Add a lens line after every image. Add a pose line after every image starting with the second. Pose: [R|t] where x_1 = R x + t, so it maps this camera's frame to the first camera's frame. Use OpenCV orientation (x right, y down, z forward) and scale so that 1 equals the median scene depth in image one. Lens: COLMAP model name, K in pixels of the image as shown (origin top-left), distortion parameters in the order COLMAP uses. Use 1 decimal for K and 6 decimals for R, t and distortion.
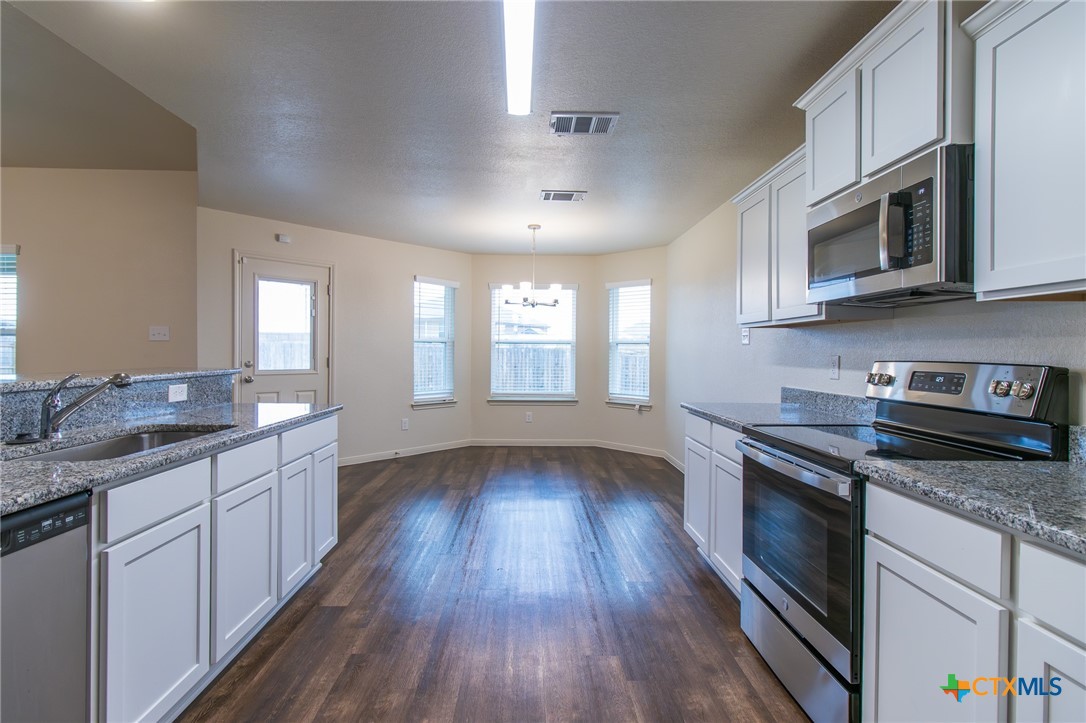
lens RADIAL K [[514.4, 0, 539.0], [0, 514.4, 345.2], [0, 0, 1]] dist [-0.000407, 0.000776]
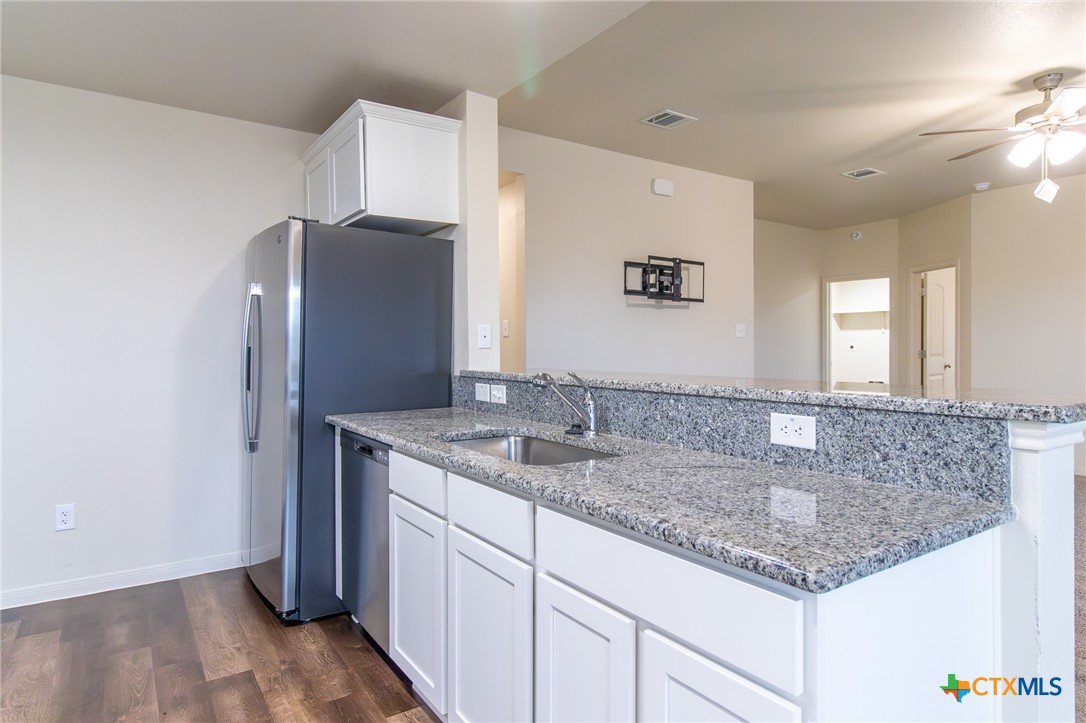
lens RADIAL K [[625.3, 0, 541.2], [0, 625.3, 350.5], [0, 0, 1]] dist [0.004184, 0.003210]
pose [[-0.834522, -0.003640, -0.550962, -0.062924], [0.000797, 0.999969, -0.007814, 0.007493], [0.550973, -0.006960, -0.834494, 0.641212]]
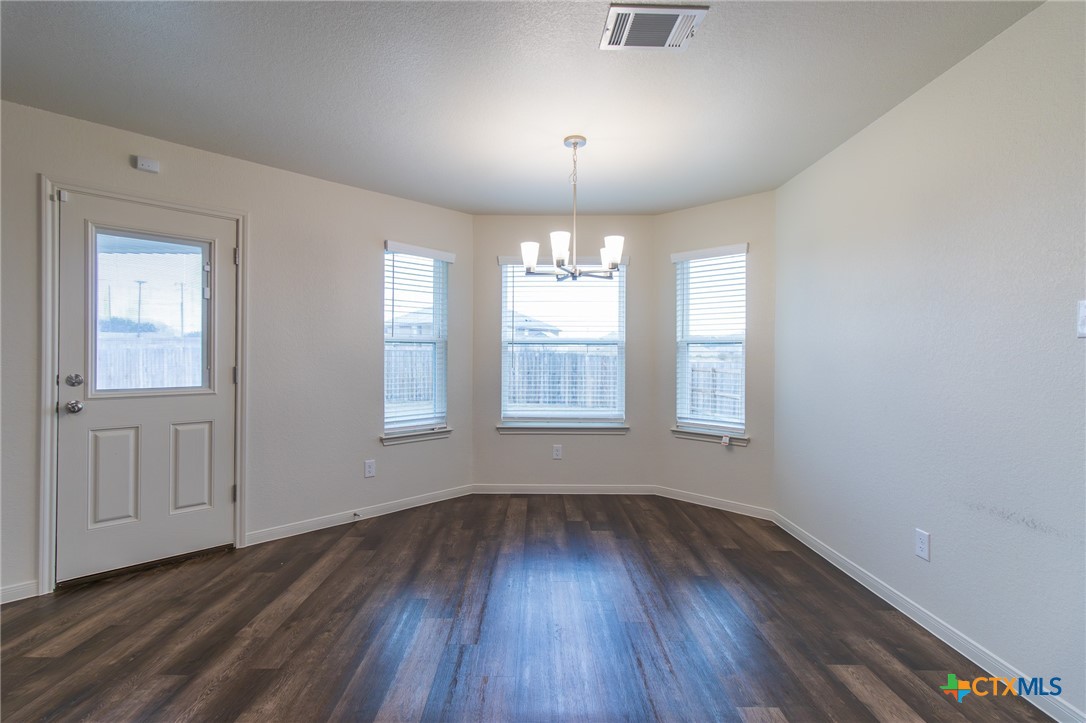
lens RADIAL K [[514.4, 0, 541.3], [0, 514.4, 350.1], [0, 0, 1]] dist [-0.000407, 0.000776]
pose [[0.999873, -0.003736, -0.015496, -0.037703], [0.003766, 0.999991, 0.001901, 0.004388], [0.015489, -0.001959, 0.999878, 0.402358]]
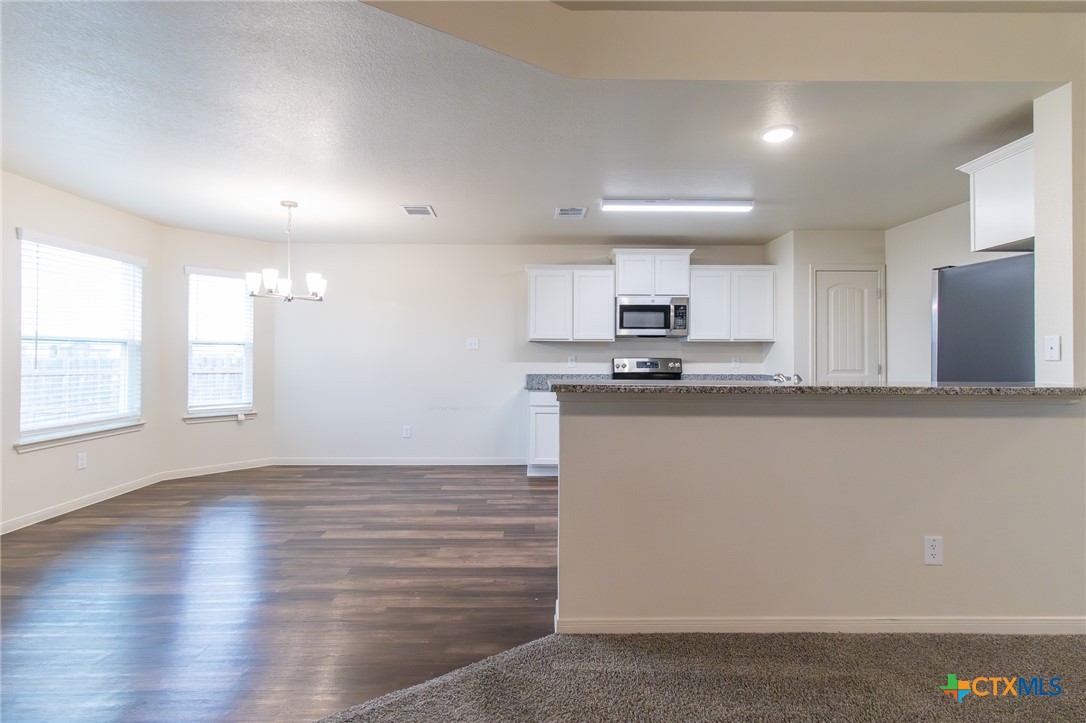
lens RADIAL K [[514.4, 0, 531.3], [0, 514.4, 350.0], [0, 0, 1]] dist [-0.000407, 0.000776]
pose [[0.015145, 0.000382, 0.999885, -0.793593], [-0.015599, 0.999878, -0.000145, -0.001188], [-0.999764, -0.015595, 0.015150, 0.577068]]
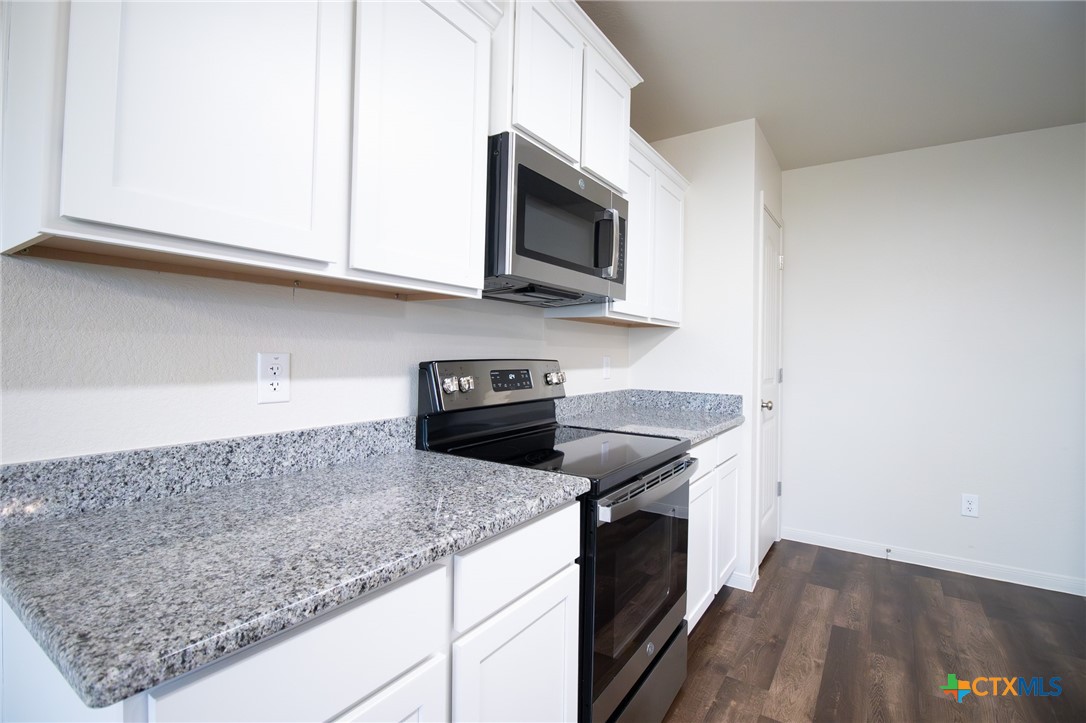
lens RADIAL K [[514.4, 0, 548.5], [0, 514.4, 351.7], [0, 0, 1]] dist [-0.000407, 0.000776]
pose [[-0.827798, -0.020120, 0.560666, 0.051574], [-0.029541, 0.999534, -0.007746, 0.008034], [-0.560249, -0.022974, -0.828006, 0.634781]]
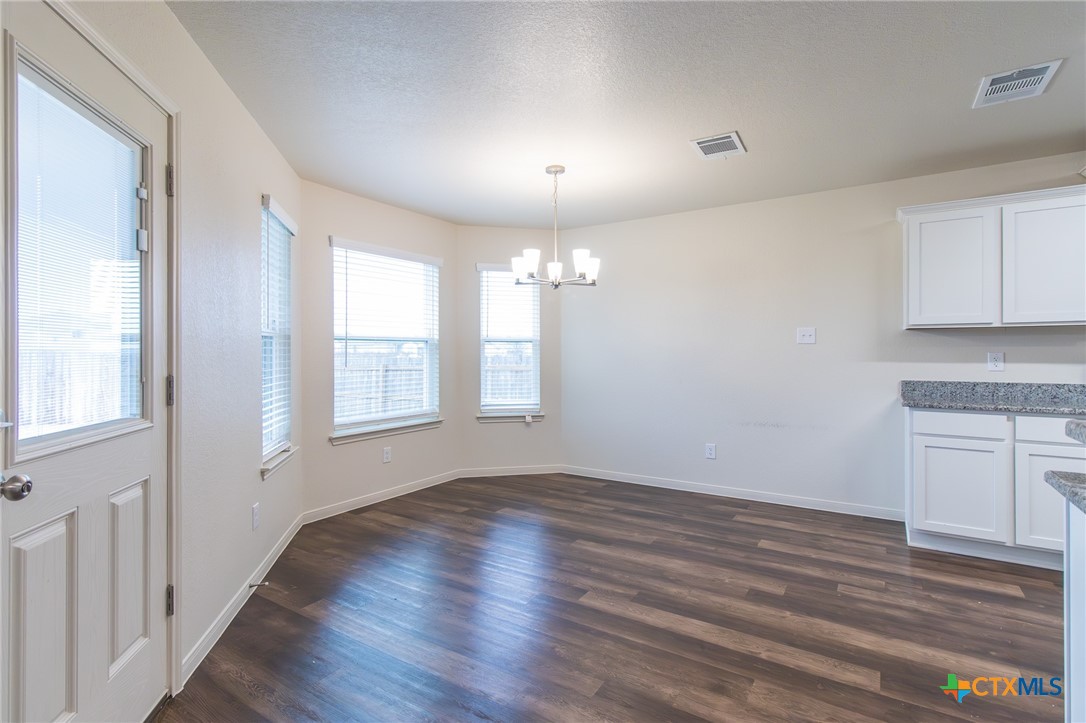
lens RADIAL K [[514.4, 0, 529.7], [0, 514.4, 350.2], [0, 0, 1]] dist [-0.000407, 0.000776]
pose [[0.573981, -0.008610, 0.818823, -0.562908], [-0.002014, 0.999927, 0.011927, 0.001322], [-0.818866, -0.008495, 0.573922, 0.615304]]
